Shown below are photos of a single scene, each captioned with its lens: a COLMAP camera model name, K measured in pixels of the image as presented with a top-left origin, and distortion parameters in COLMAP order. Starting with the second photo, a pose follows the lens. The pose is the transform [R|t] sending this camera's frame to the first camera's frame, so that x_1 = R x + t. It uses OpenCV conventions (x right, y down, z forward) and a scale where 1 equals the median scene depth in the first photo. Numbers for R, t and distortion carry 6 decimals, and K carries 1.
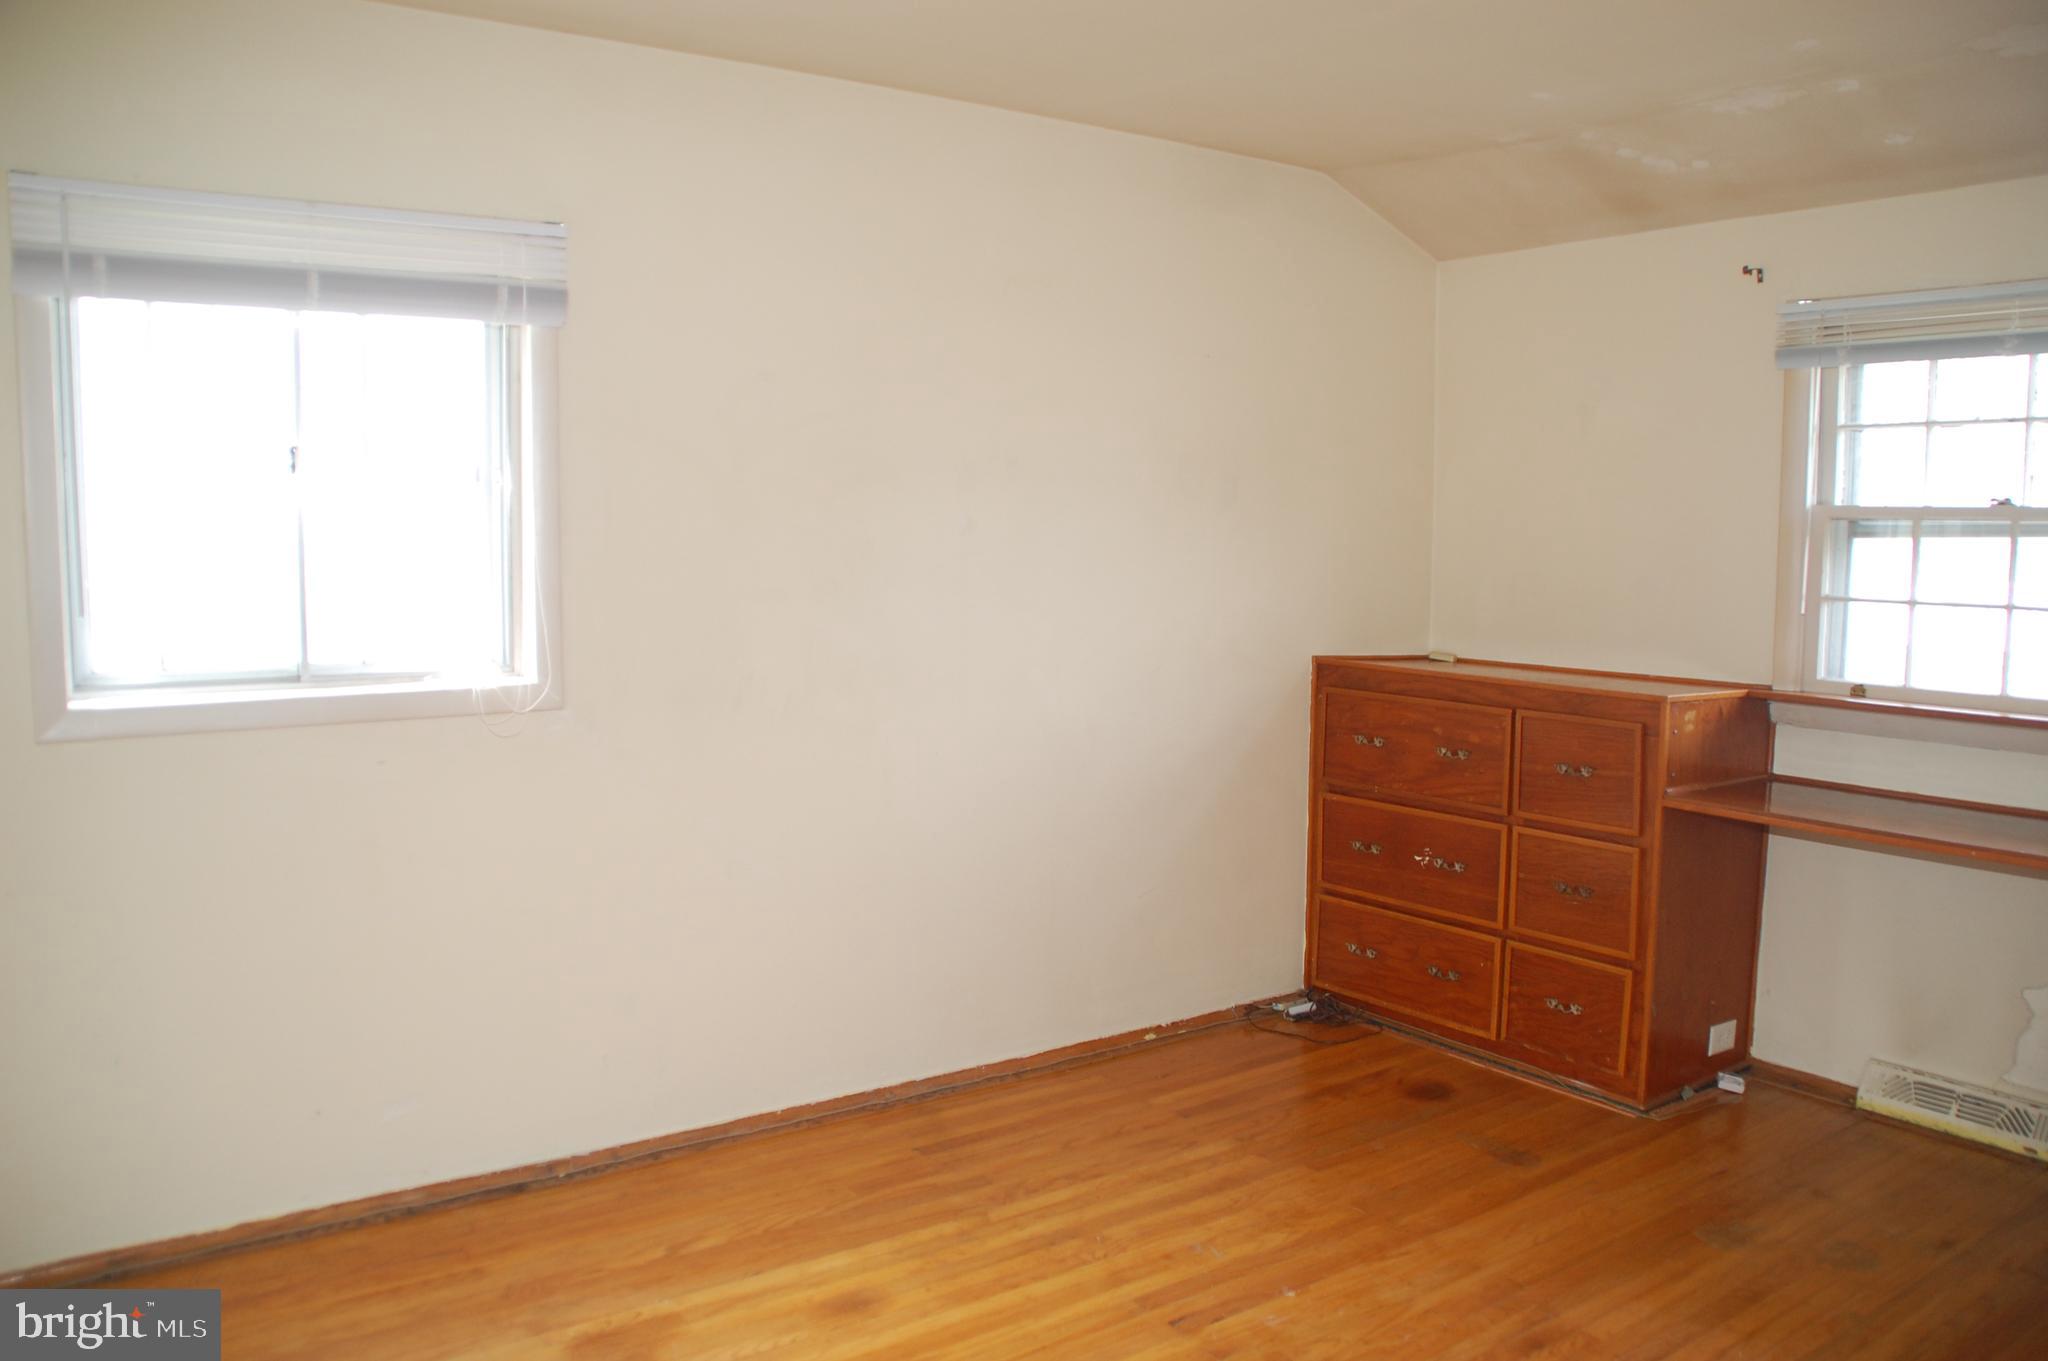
lens RADIAL K [[1701.5, 0, 1032.3], [0, 1701.5, 684.1], [0, 0, 1]] dist [-0.104389, 0.076821]
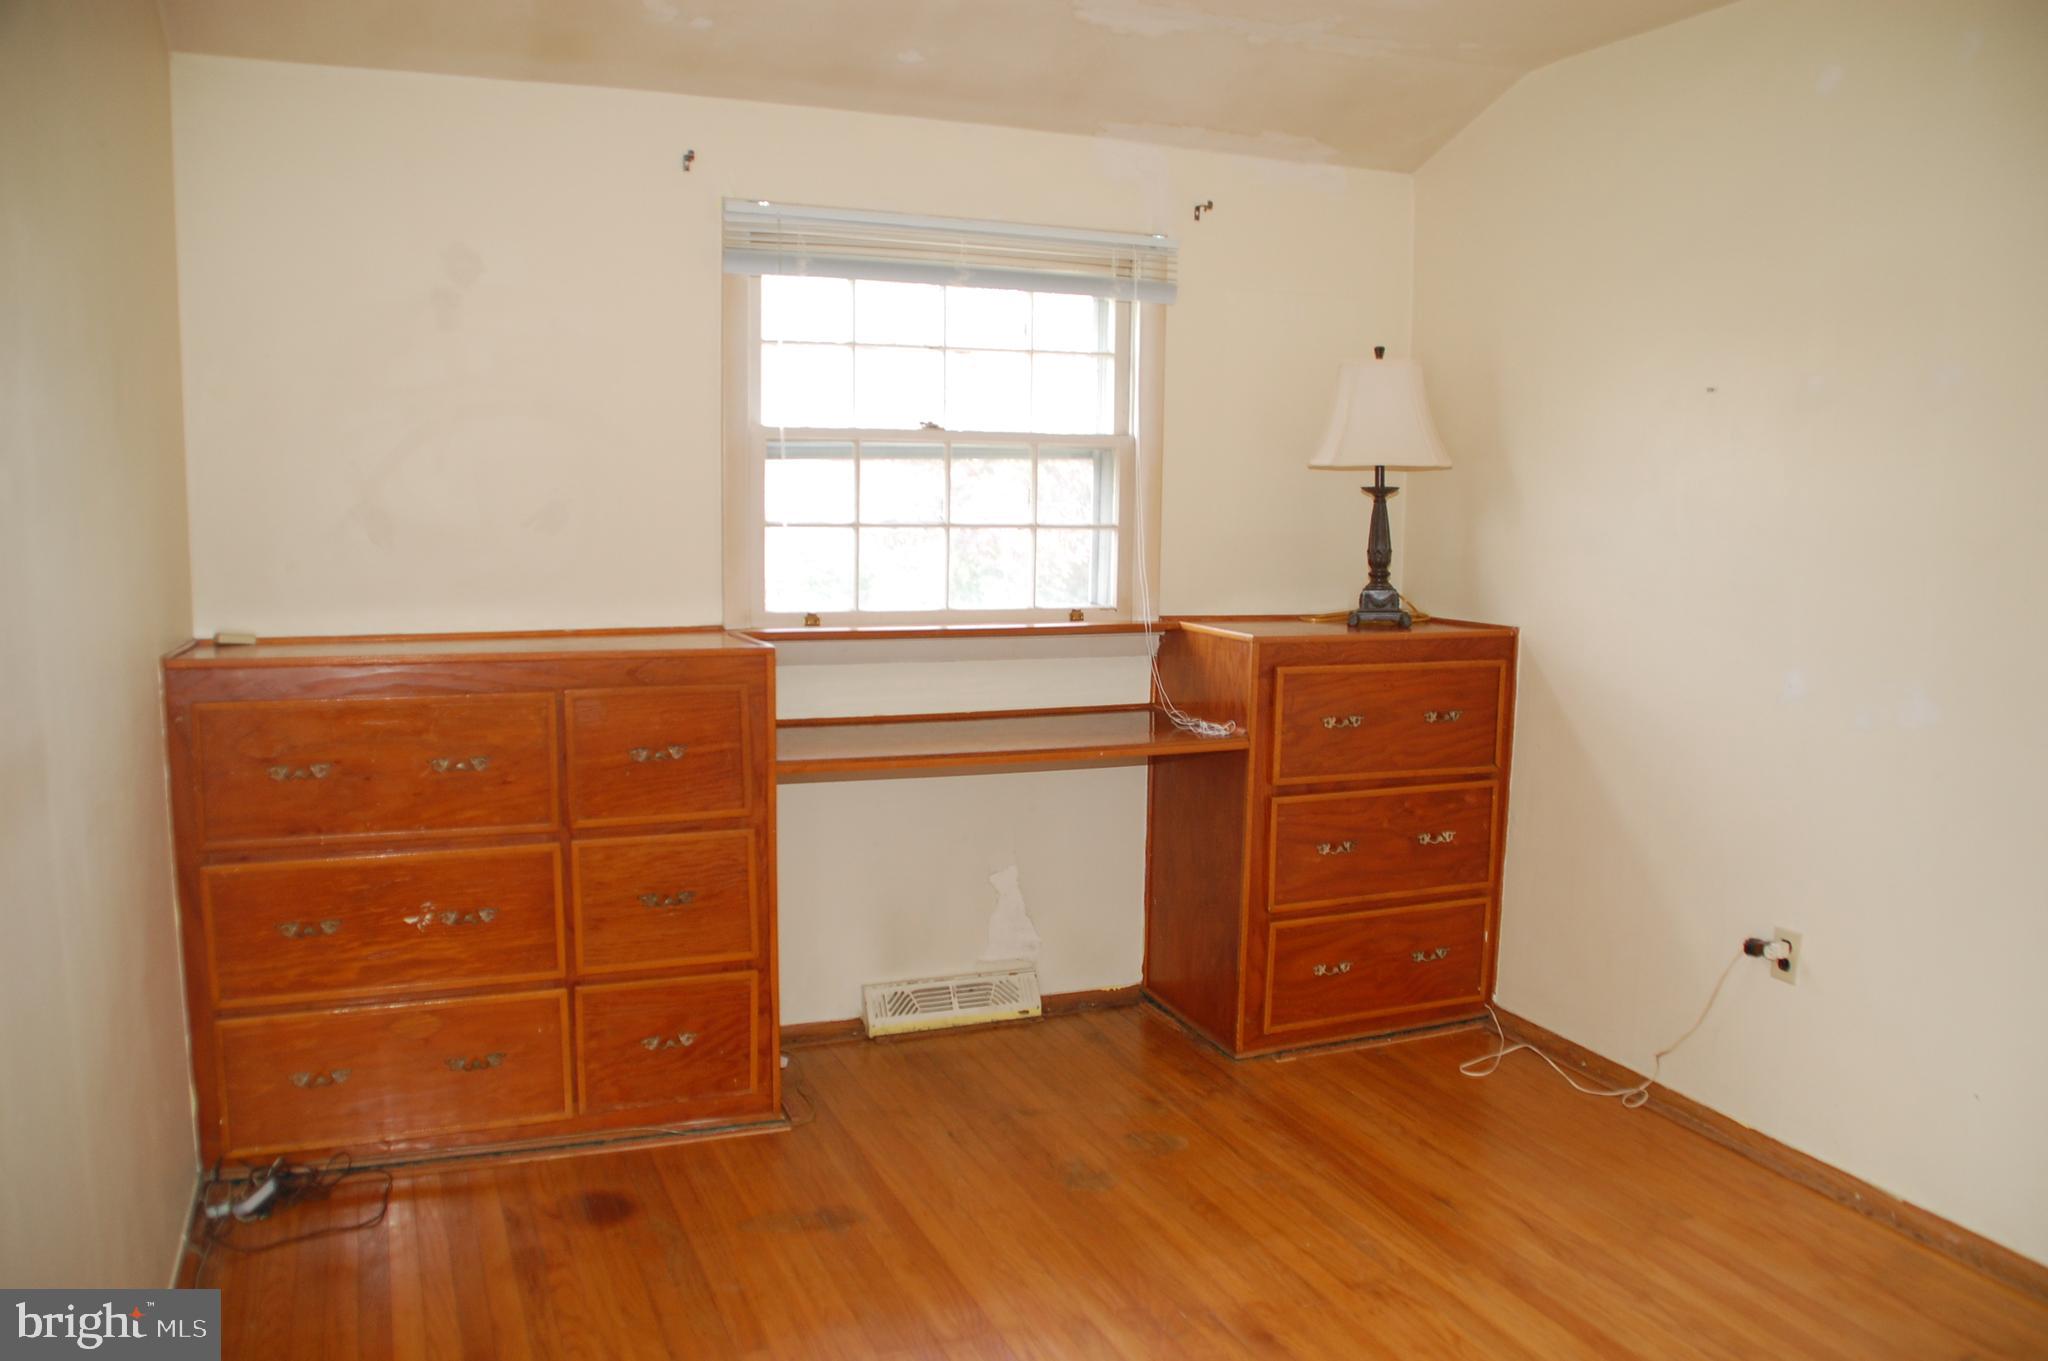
lens RADIAL K [[1701.5, 0, 1029.6], [0, 1701.5, 685.9], [0, 0, 1]] dist [-0.104389, 0.076821]
pose [[0.217386, -0.130590, 0.967311, -0.436878], [0.080161, 0.990051, 0.115645, -0.062584], [-0.972789, 0.052401, 0.225691, 0.668723]]
